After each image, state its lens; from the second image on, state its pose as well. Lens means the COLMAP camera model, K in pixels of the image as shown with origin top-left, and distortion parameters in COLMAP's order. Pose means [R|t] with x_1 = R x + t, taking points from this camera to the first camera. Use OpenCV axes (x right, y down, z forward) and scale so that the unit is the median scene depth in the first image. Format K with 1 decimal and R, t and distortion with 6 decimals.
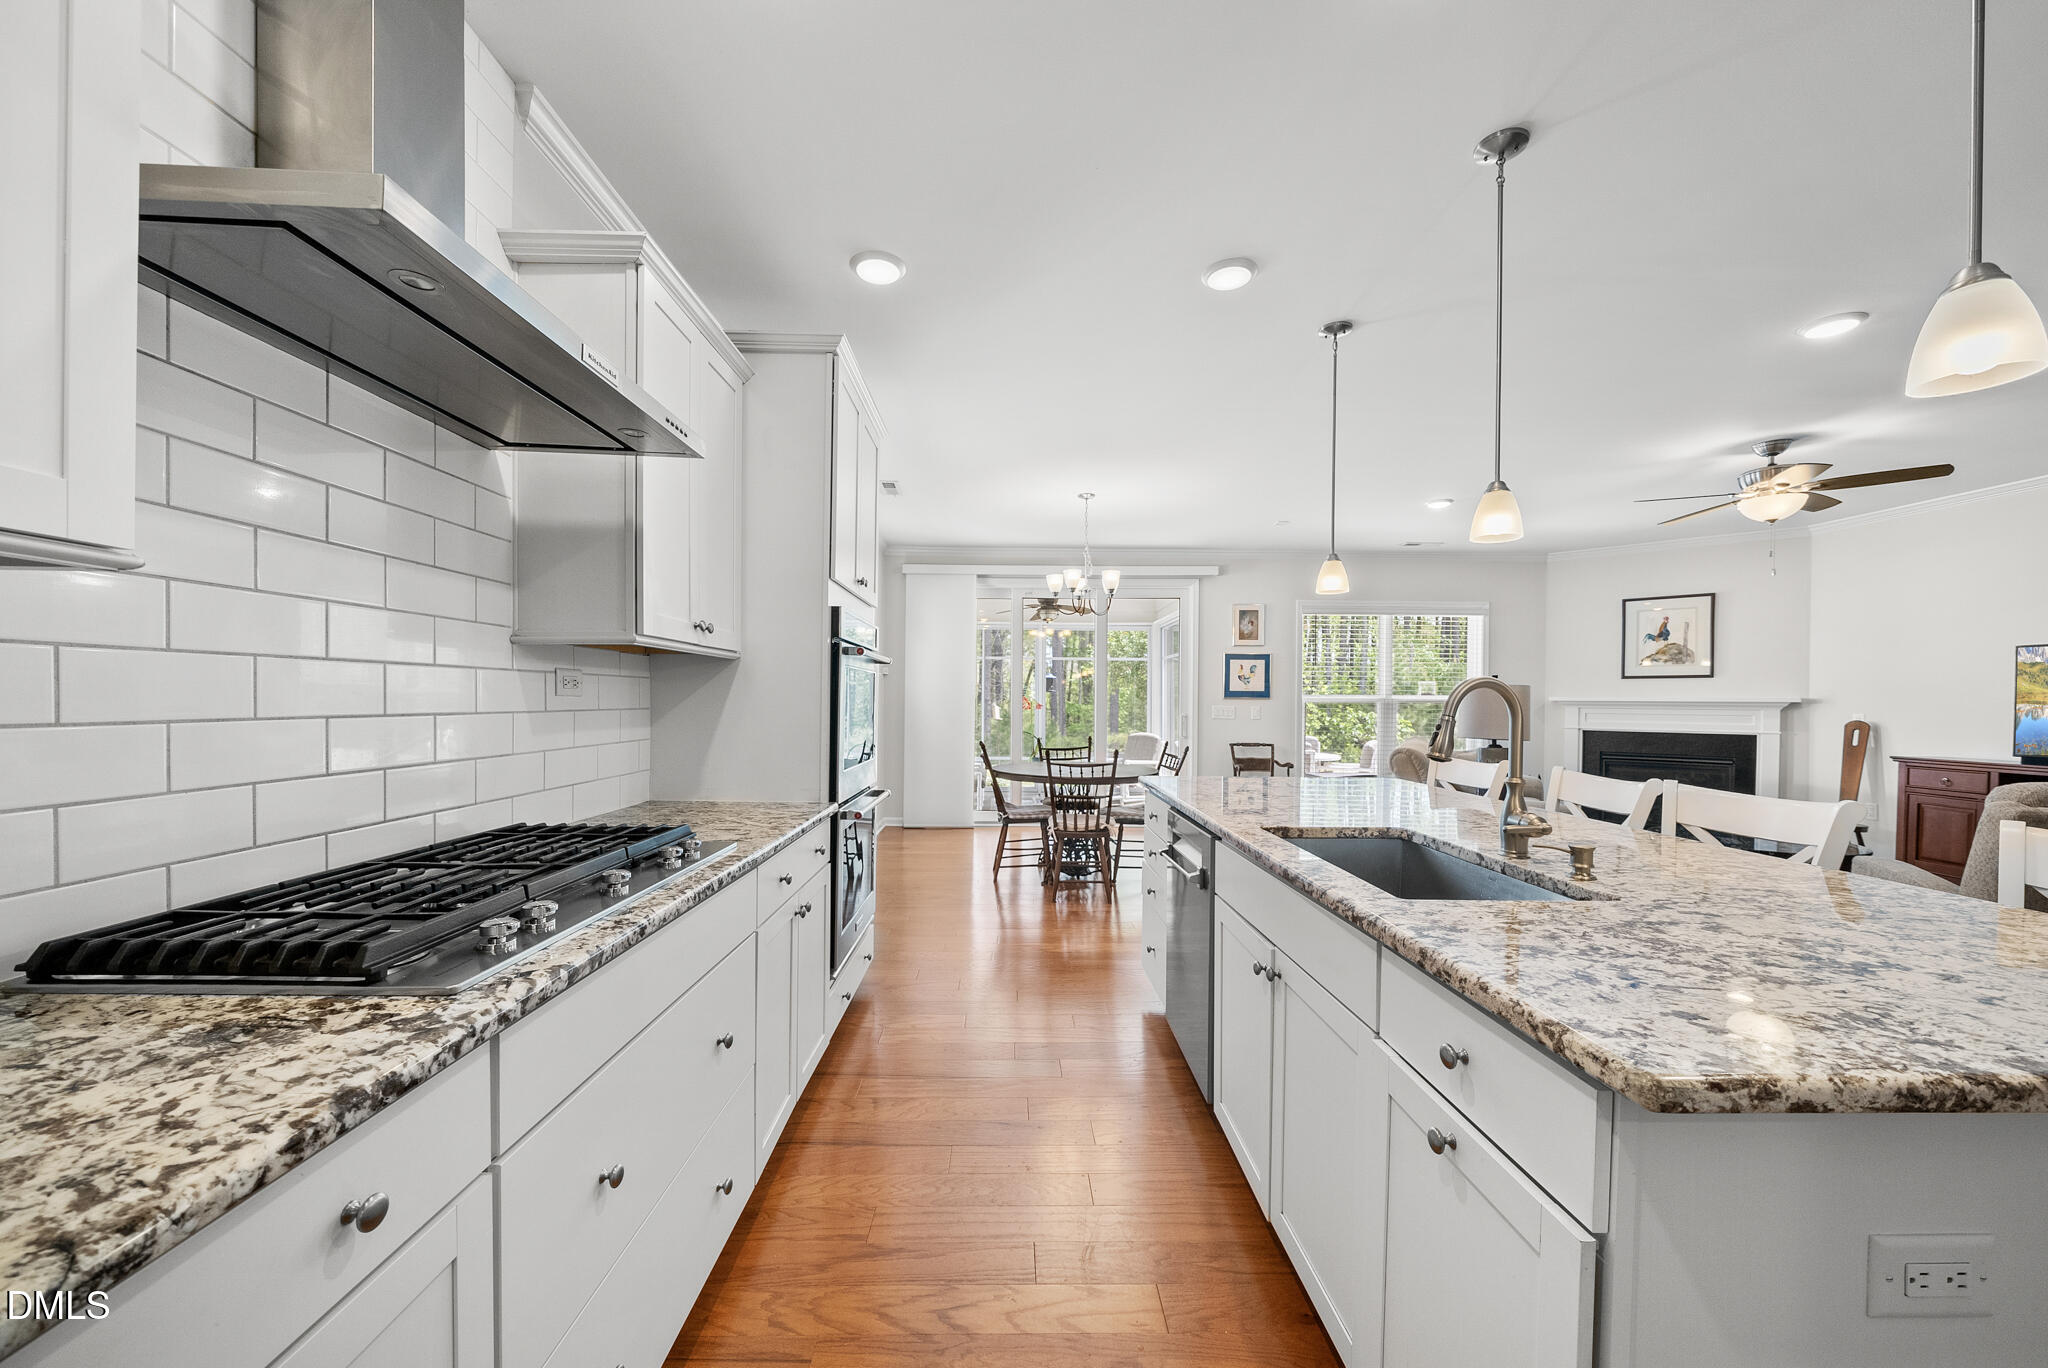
lens RADIAL K [[749.1, 0, 1021.2], [0, 749.1, 711.2], [0, 0, 1]] dist [0.000246, -0.003518]
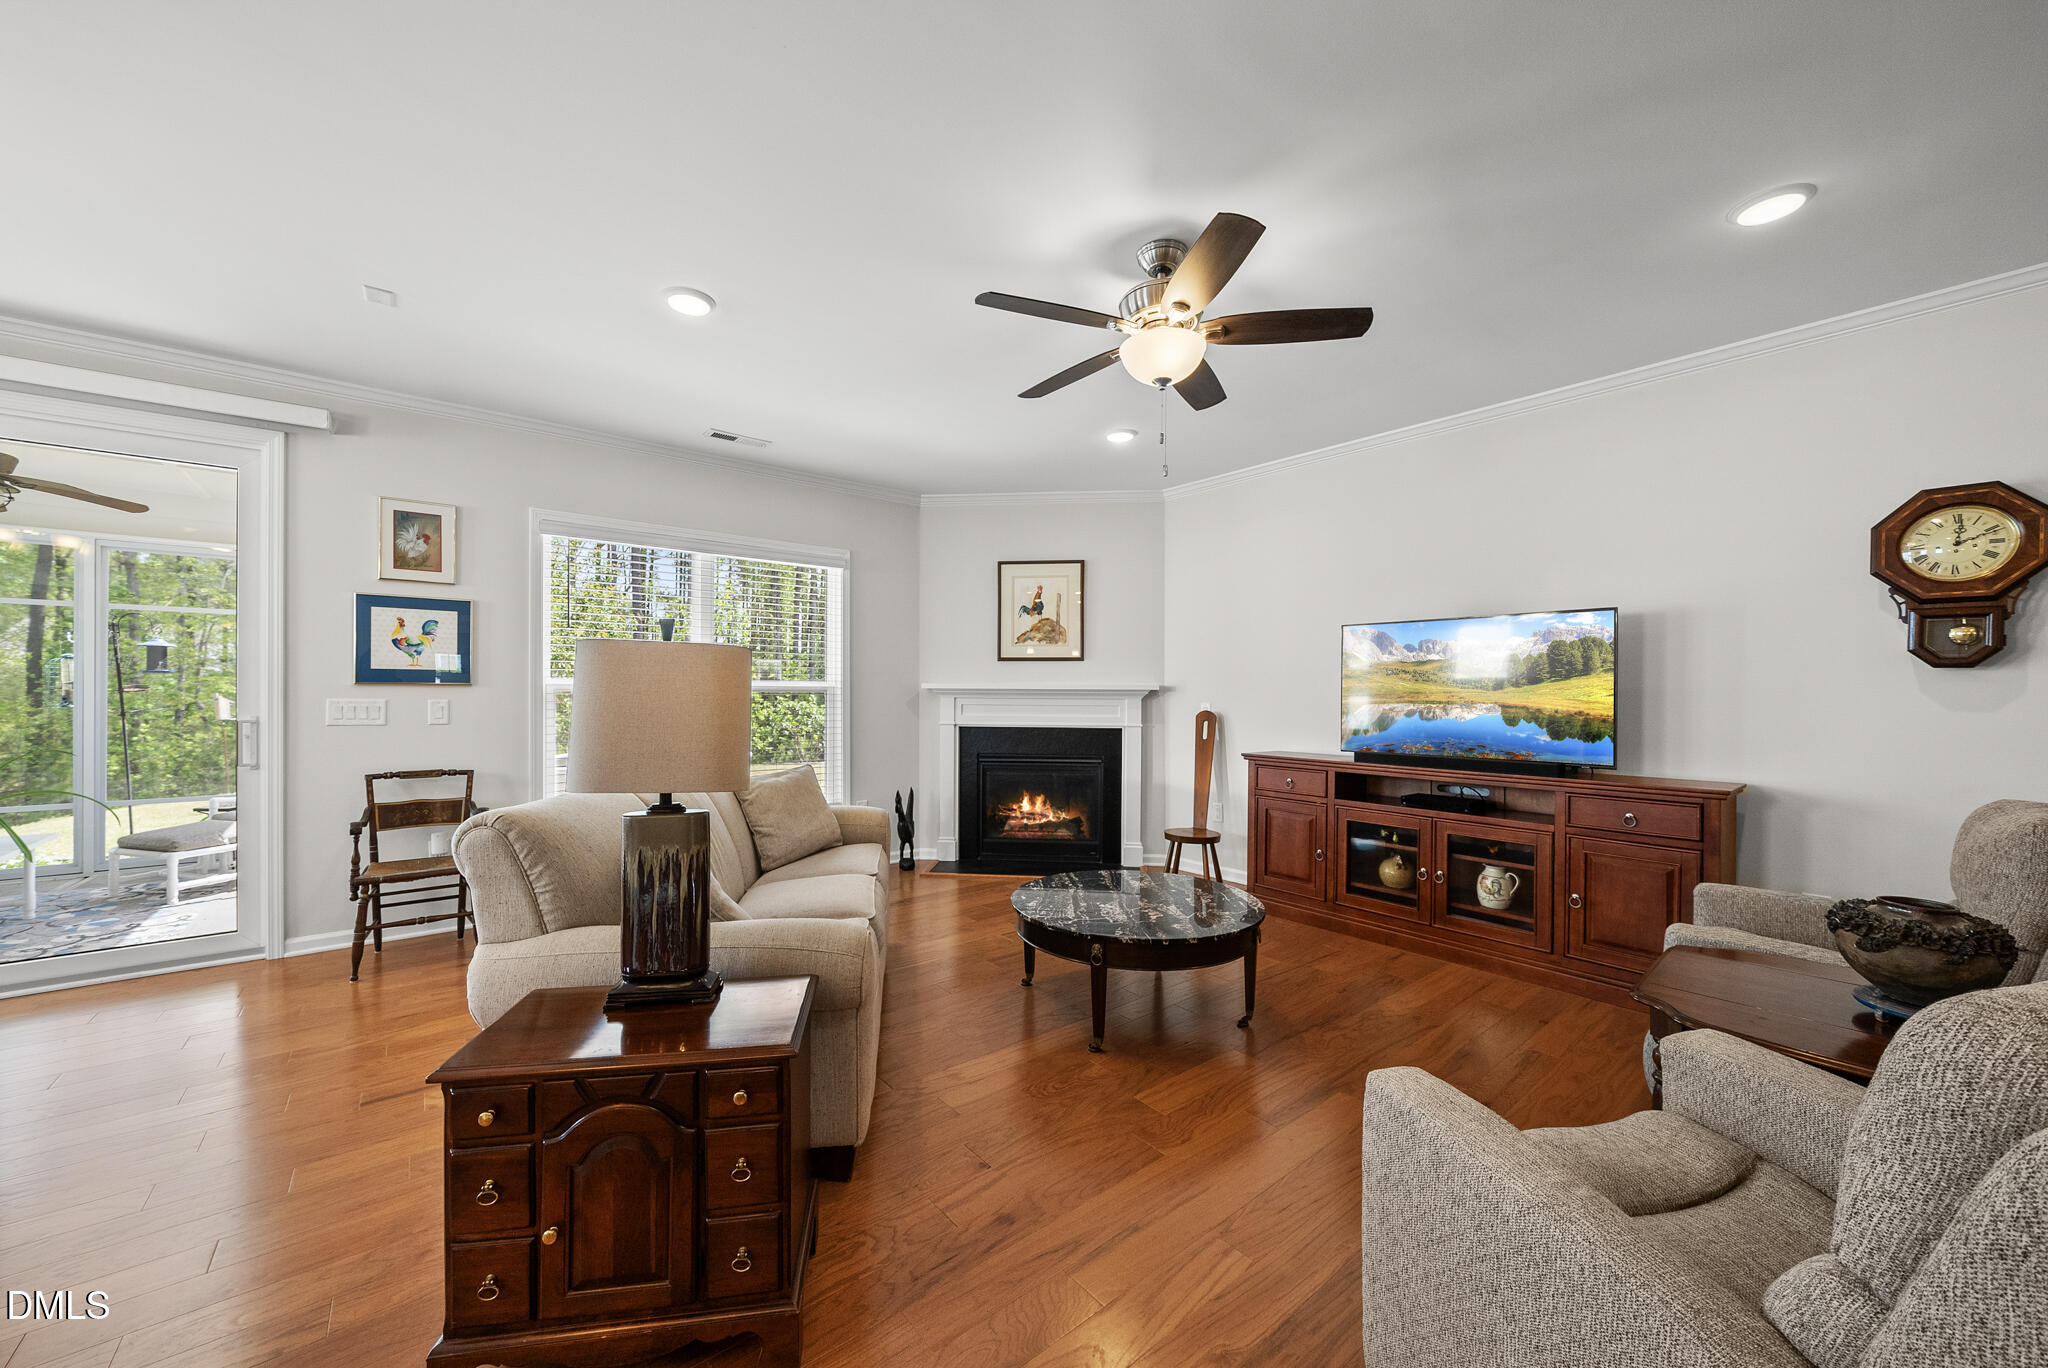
lens RADIAL K [[760.7, 0, 1023.0], [0, 760.7, 694.0], [0, 0, 1]] dist [-0.000066, 0.000015]
pose [[0.780626, -0.005133, 0.624977, 0.330654], [0.009721, 0.999945, -0.003930, -0.004847], [-0.624922, 0.009143, 0.780633, 0.366470]]
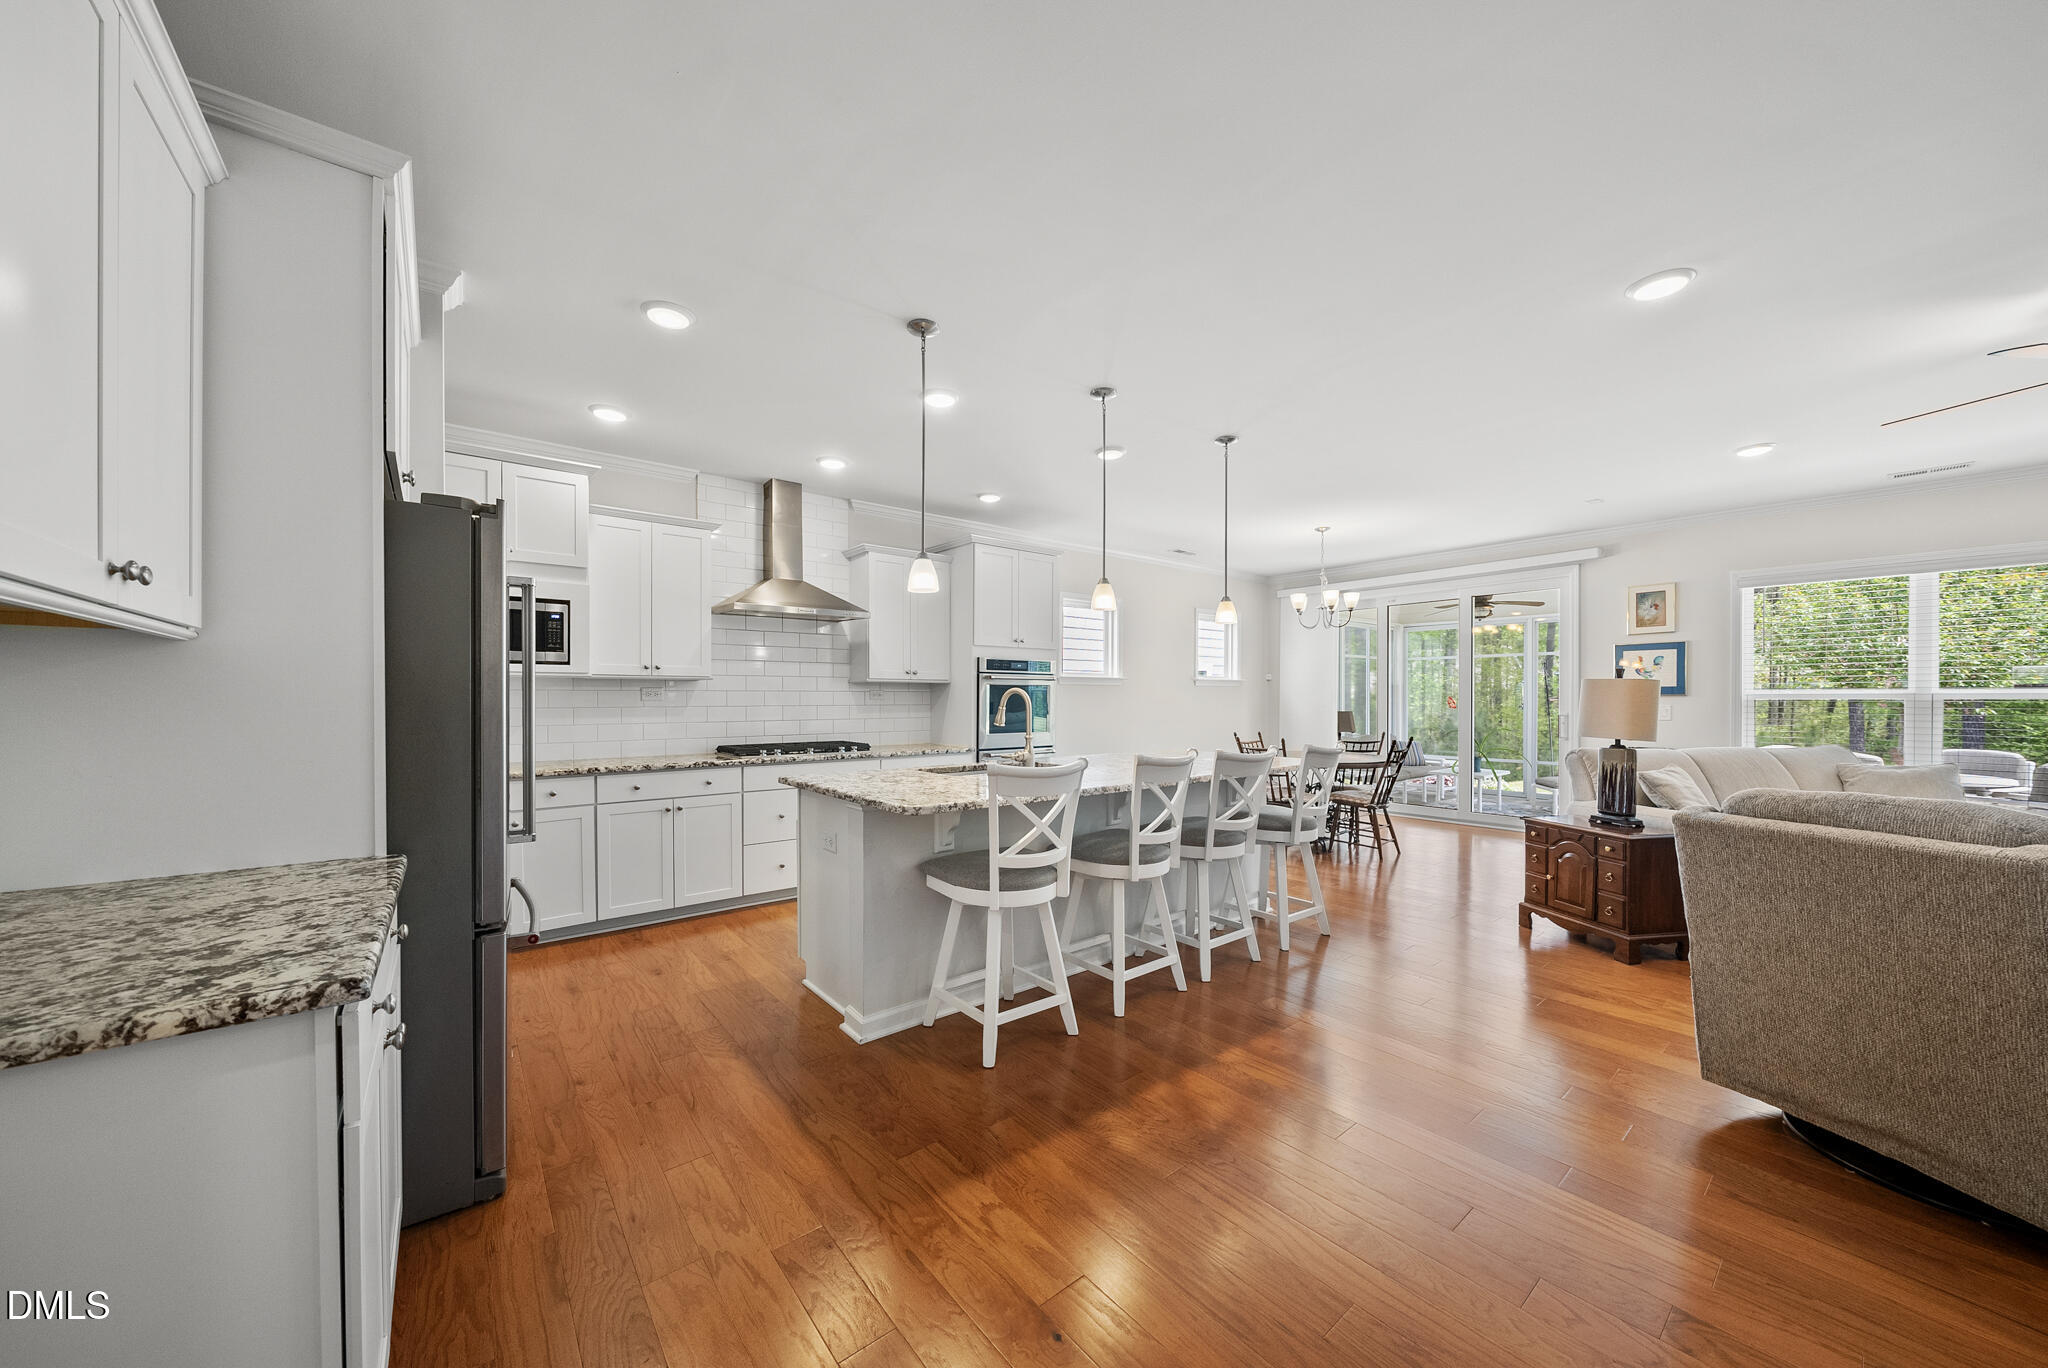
lens RADIAL K [[705.6, 0, 1021.5], [0, 705.6, 698.4], [0, 0, 1]] dist [-0.000281, 0.000022]
pose [[0.625813, -0.010258, -0.779906, 0.528023], [-0.005958, 0.999821, -0.017931, 0.005422], [0.779950, 0.015868, 0.625640, -0.065577]]
